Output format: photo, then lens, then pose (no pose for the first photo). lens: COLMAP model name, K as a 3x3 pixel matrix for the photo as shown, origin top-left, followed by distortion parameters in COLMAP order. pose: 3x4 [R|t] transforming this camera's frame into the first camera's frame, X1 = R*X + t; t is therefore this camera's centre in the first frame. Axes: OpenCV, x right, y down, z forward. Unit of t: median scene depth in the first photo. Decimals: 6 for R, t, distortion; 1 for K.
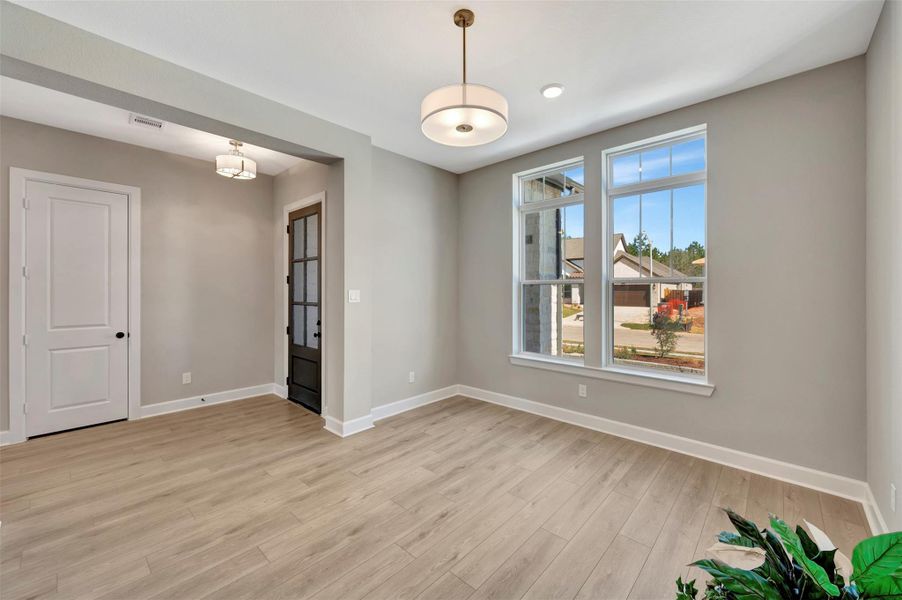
lens RADIAL K [[358.7, 0, 456.7], [0, 358.7, 296.5], [0, 0, 1]] dist [0.003753, 0.000268]
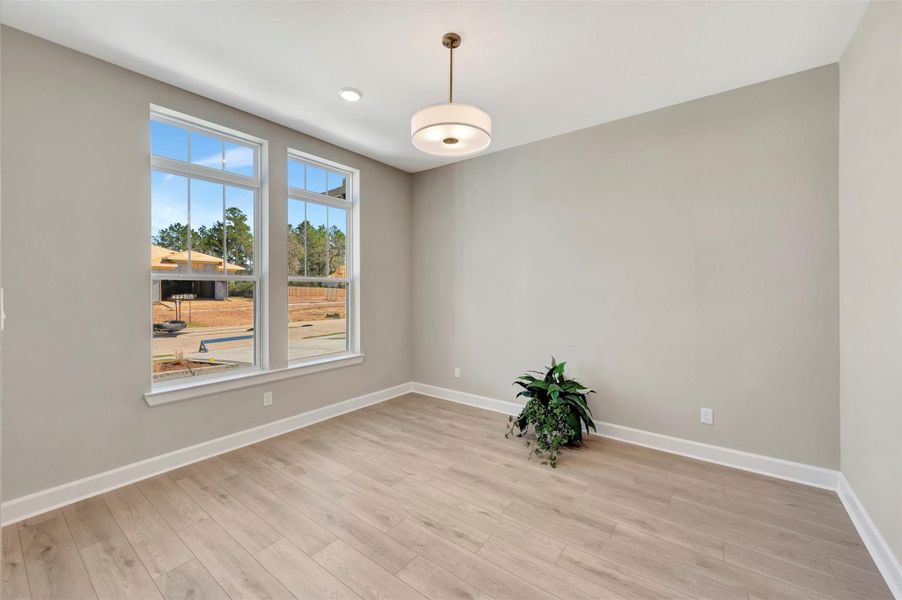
lens RADIAL K [[358.7, 0, 452.7], [0, 358.7, 296.2], [0, 0, 1]] dist [0.003753, 0.000268]
pose [[-0.096647, -0.018716, 0.995143, -0.662826], [0.018023, 0.999626, 0.020551, -0.009518], [-0.995155, 0.019921, -0.096274, 0.686225]]
